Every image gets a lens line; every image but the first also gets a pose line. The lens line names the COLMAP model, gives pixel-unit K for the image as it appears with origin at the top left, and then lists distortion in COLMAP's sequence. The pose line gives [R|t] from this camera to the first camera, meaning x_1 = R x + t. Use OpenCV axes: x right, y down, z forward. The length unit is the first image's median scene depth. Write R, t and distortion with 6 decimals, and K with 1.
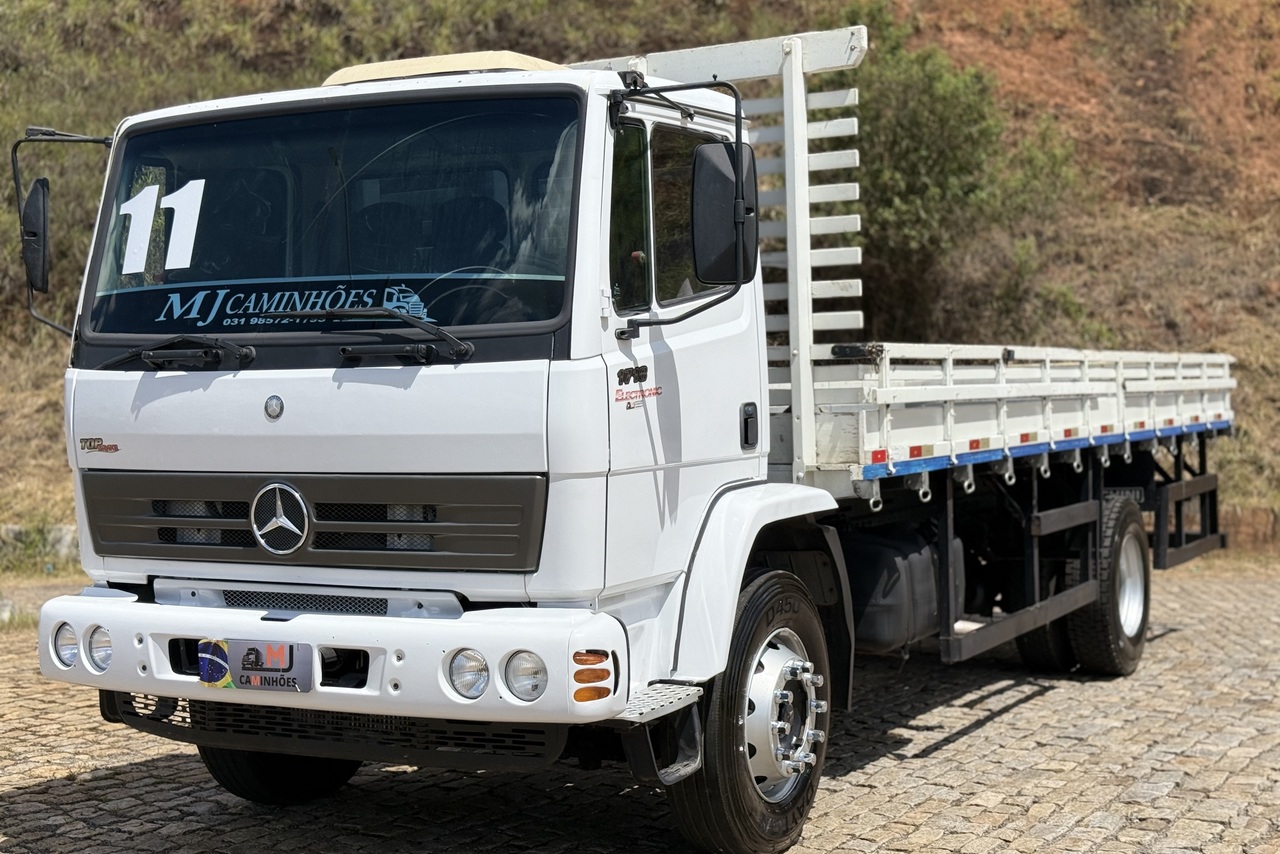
lens RADIAL K [[1885.3, 0, 640.0], [0, 1885.3, 427.0], [0, 0, 1]] dist [0.151656, -0.072554]
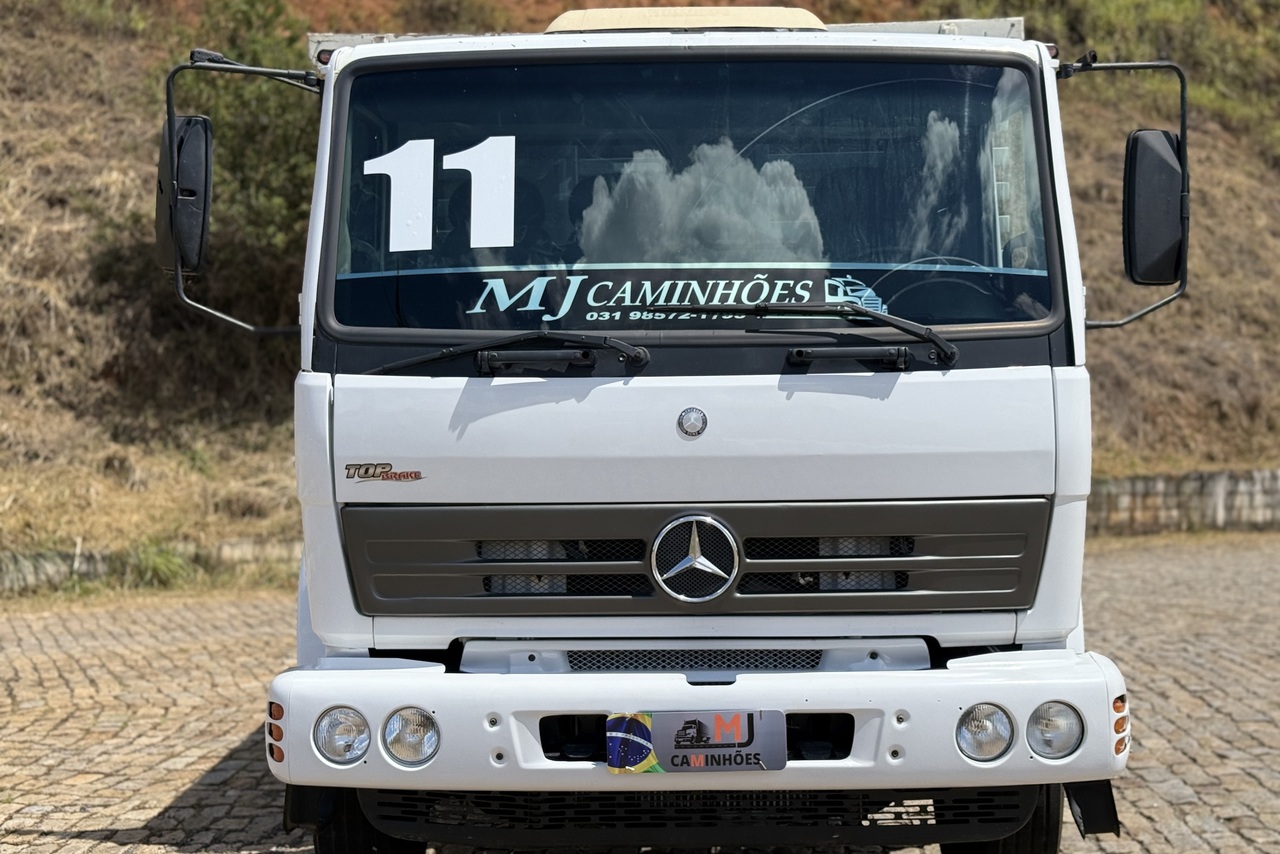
lens RADIAL K [[1885.3, 0, 640.0], [0, 1885.3, 427.0], [0, 0, 1]] dist [0.151656, -0.072554]
pose [[0.878829, -0.007048, 0.477085, -0.594859], [0.009235, 0.999955, -0.002240, -0.006670], [-0.477048, 0.006374, 0.878854, 0.297224]]
